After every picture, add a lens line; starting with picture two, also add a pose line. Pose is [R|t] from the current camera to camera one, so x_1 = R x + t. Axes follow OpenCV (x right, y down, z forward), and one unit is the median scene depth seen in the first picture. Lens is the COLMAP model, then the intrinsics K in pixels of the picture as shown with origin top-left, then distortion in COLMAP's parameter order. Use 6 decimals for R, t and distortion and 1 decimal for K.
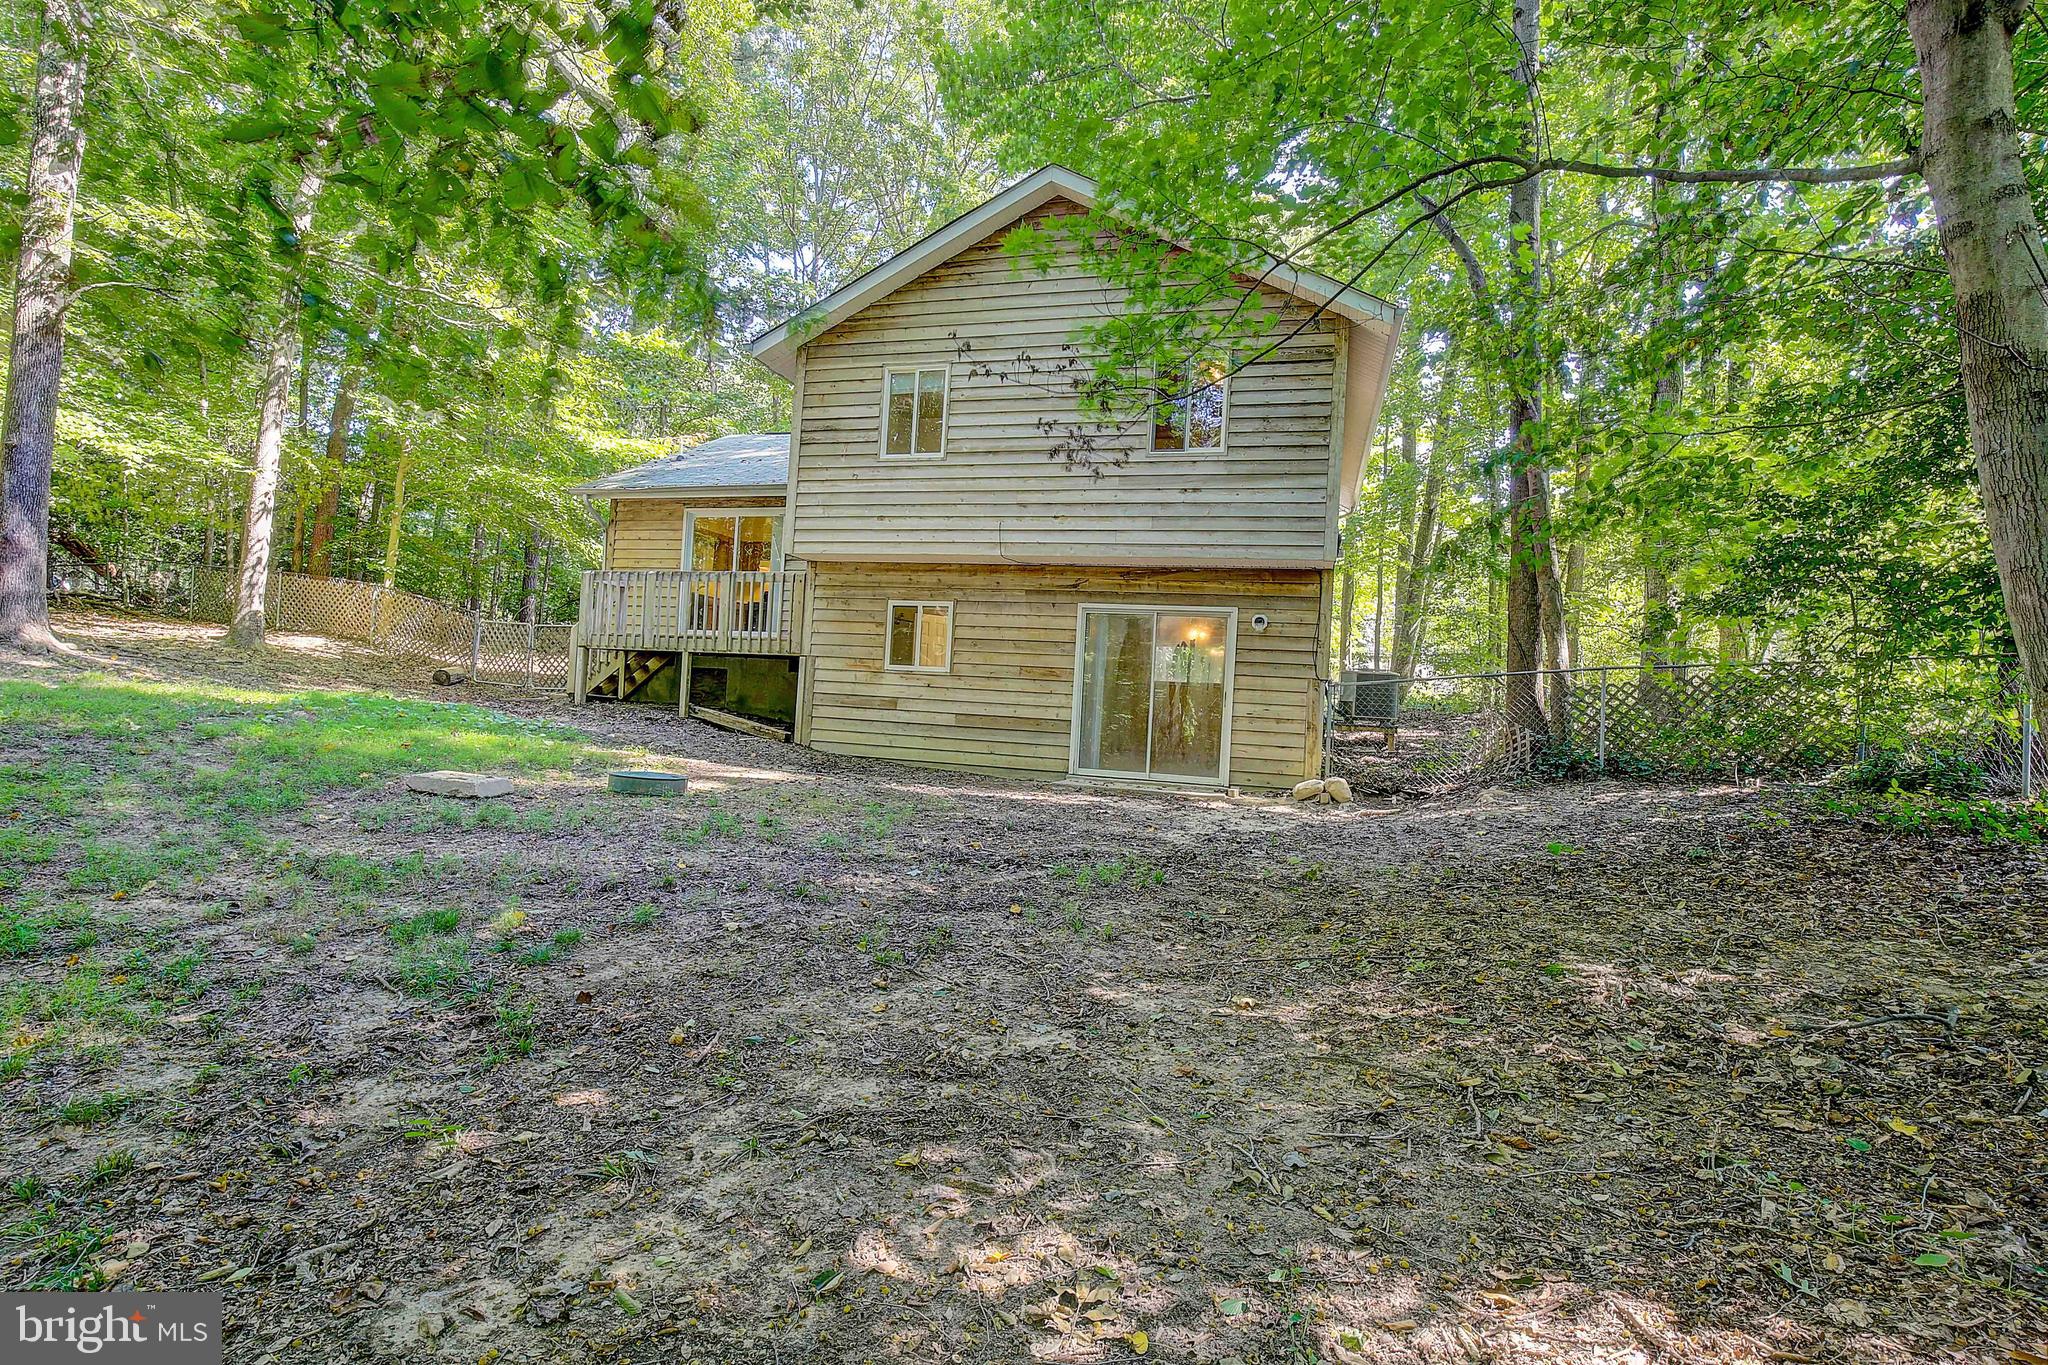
lens RADIAL K [[955.5, 0, 1024.0], [0, 955.5, 682.5], [0, 0, 1]] dist [0.000409, 0.000206]
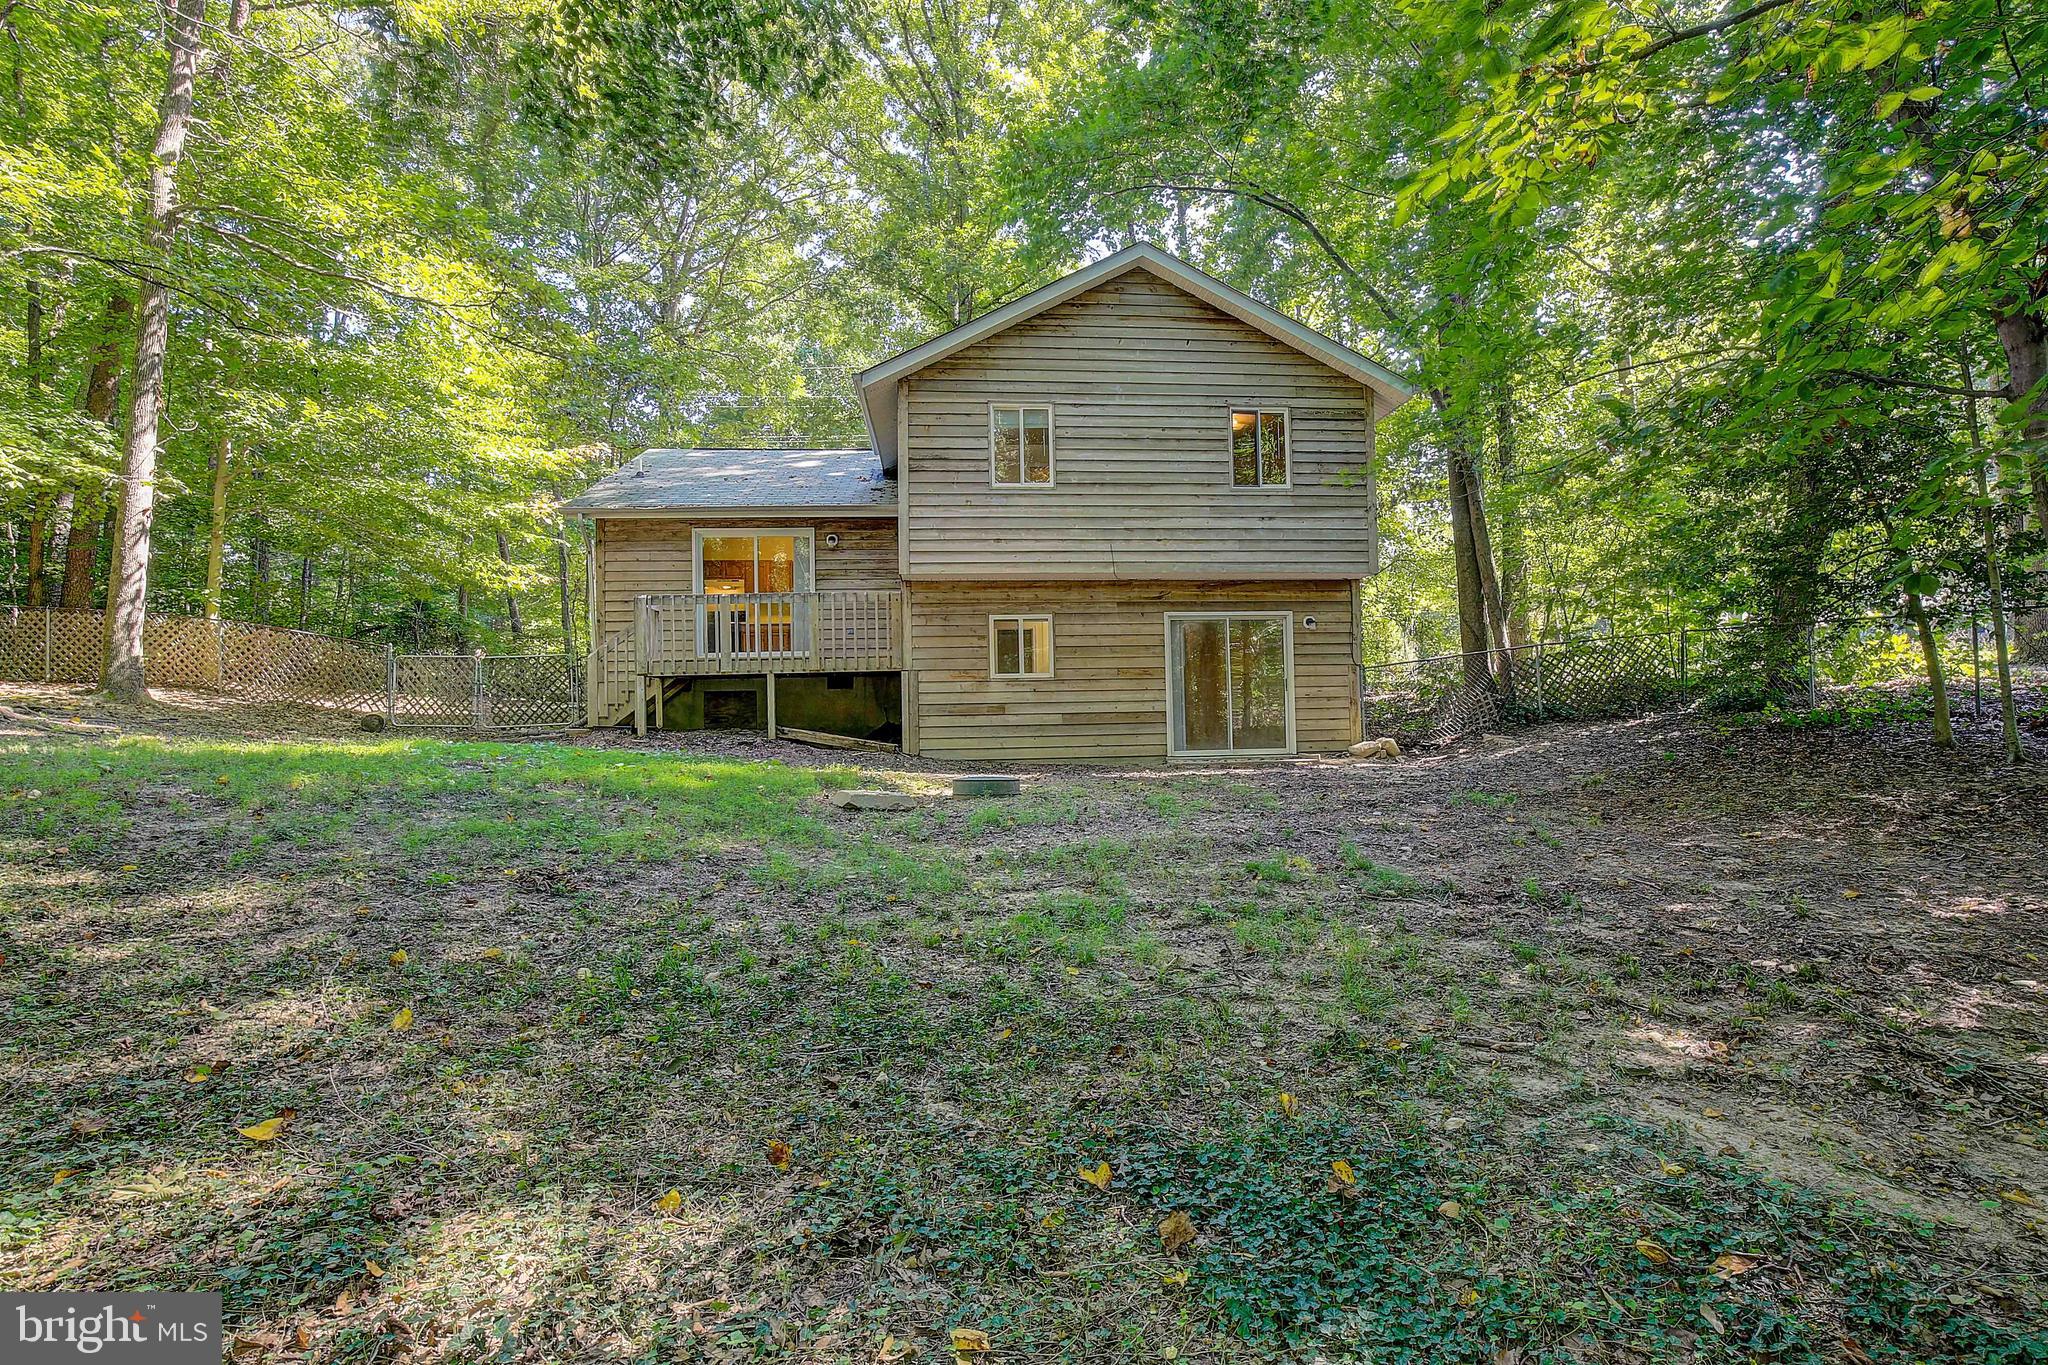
lens RADIAL K [[951.0, 0, 1028.8], [0, 951.0, 690.8], [0, 0, 1]] dist [-0.002263, 0.000617]
pose [[0.926135, -0.063205, 0.371859, -0.526397], [0.062958, 0.997934, 0.012819, -0.011155], [-0.371901, 0.011539, 0.928201, -0.028964]]
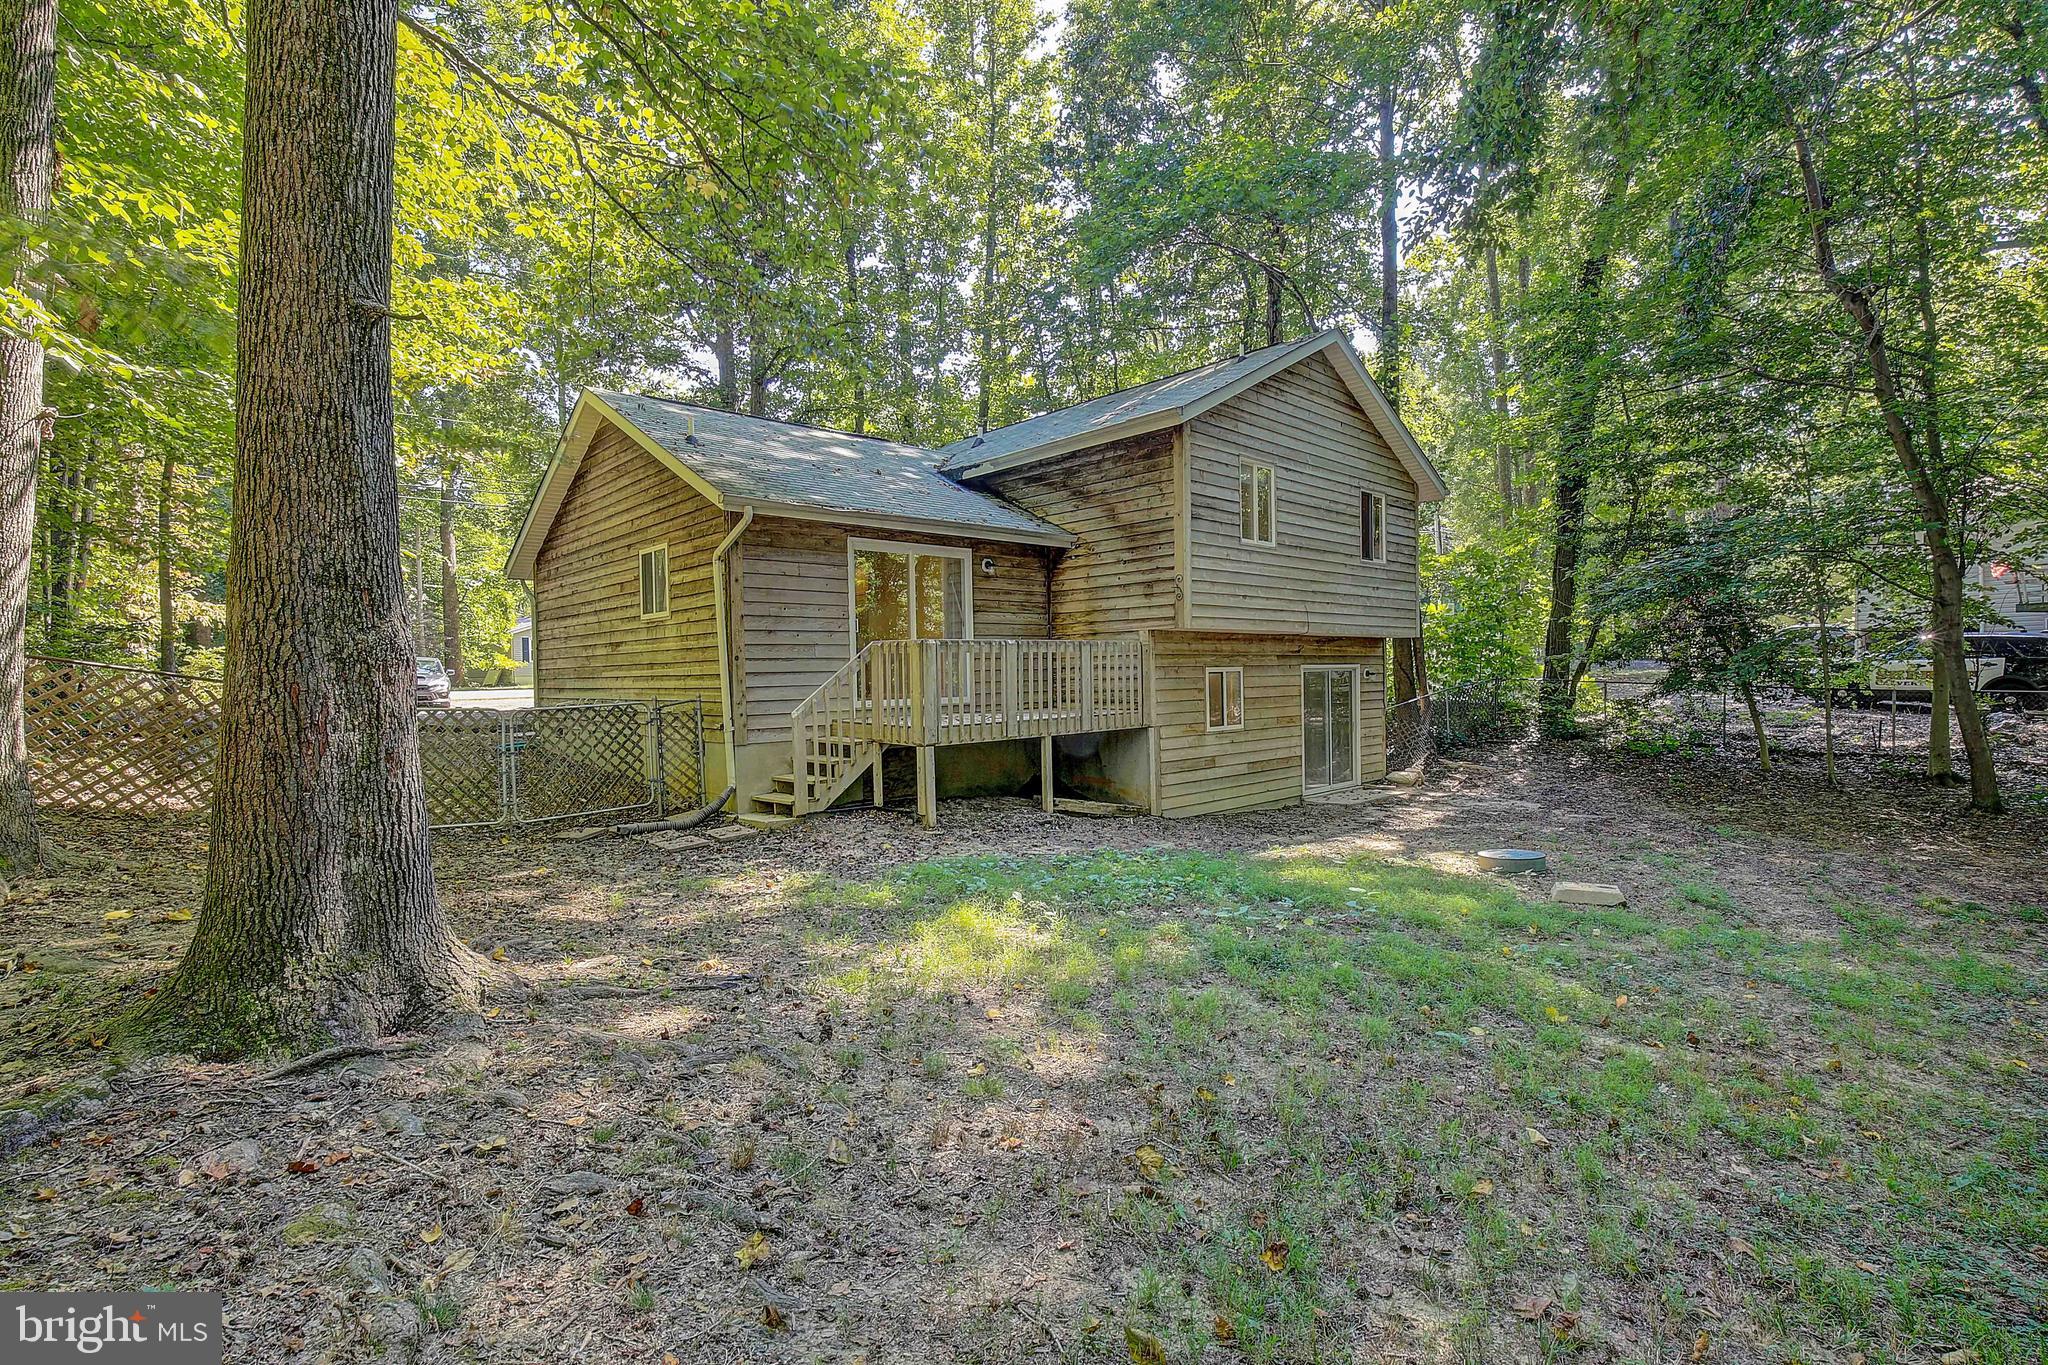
lens RADIAL K [[929.8, 0, 1058.7], [0, 929.8, 686.6], [0, 0, 1]] dist [-0.001832, -0.000128]
pose [[0.481969, -0.081110, 0.872426, -1.171715], [0.021403, 0.996499, 0.080821, -0.157883], [-0.875927, -0.020281, 0.482017, 0.659180]]
